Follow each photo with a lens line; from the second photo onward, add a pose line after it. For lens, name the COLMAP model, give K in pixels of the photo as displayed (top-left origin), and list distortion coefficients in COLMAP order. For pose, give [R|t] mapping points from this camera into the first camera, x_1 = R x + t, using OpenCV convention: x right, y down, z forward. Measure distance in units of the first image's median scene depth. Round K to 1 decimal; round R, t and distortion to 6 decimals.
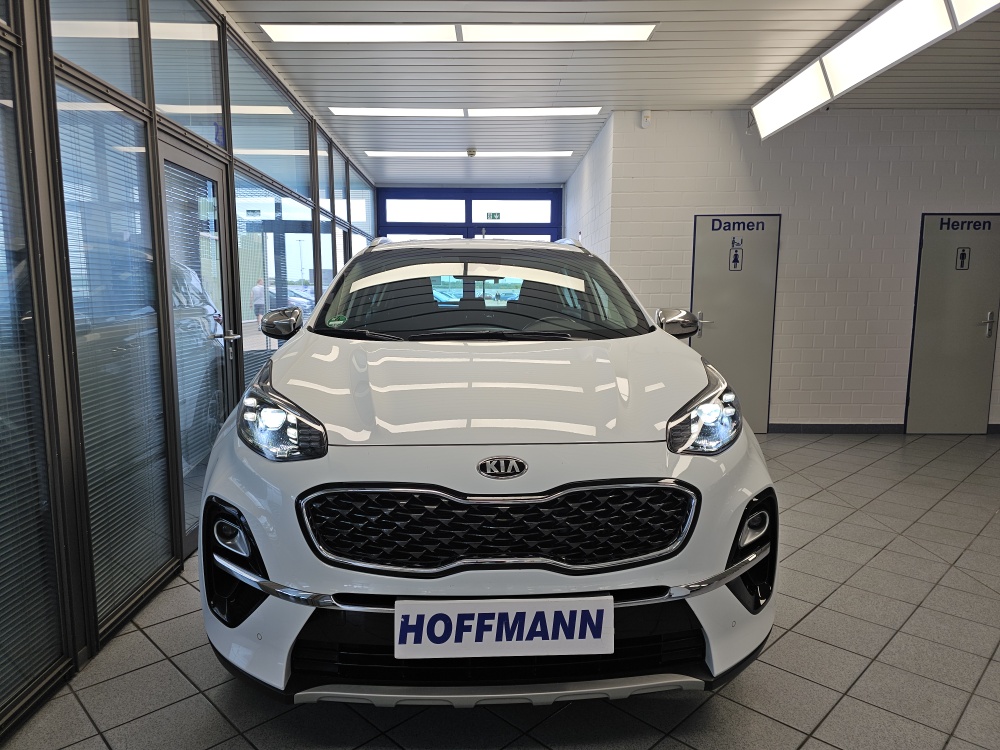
lens RADIAL K [[676.5, 0, 494.0], [0, 676.5, 368.2], [0, 0, 1]] dist [0.042521, -0.053324]
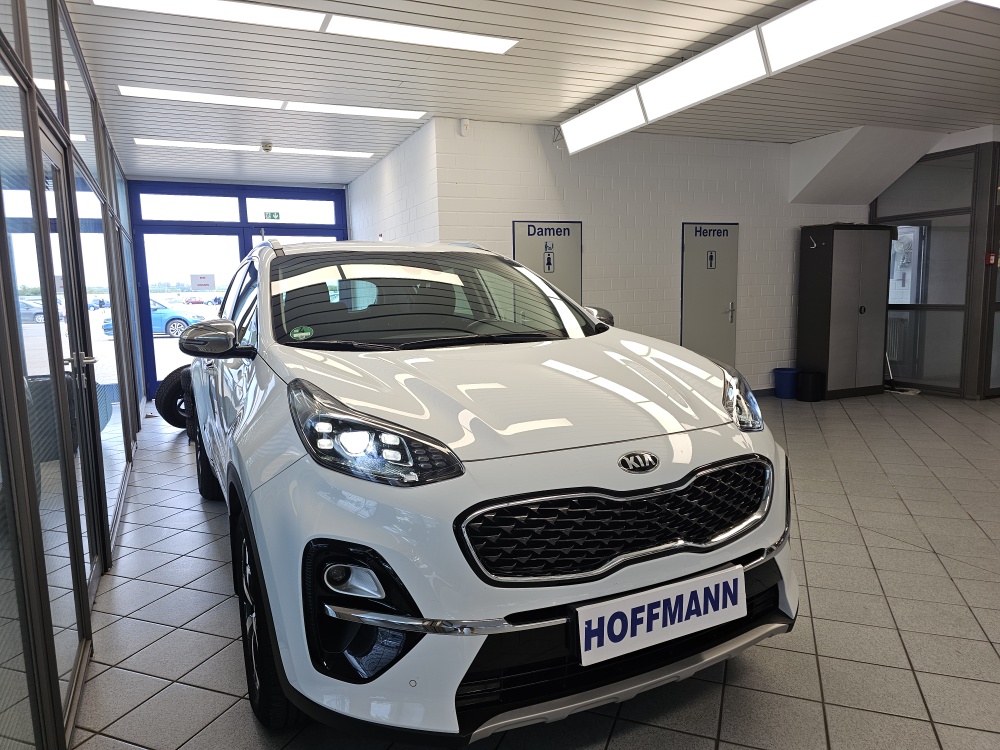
lens RADIAL K [[669.5, 0, 495.3], [0, 669.5, 365.9], [0, 0, 1]] dist [0.074840, -0.082284]
pose [[0.915633, -0.067155, 0.396367, -0.243541], [0.069096, 0.997566, 0.009400, -0.011059], [-0.396033, 0.018781, 0.918044, 0.053549]]
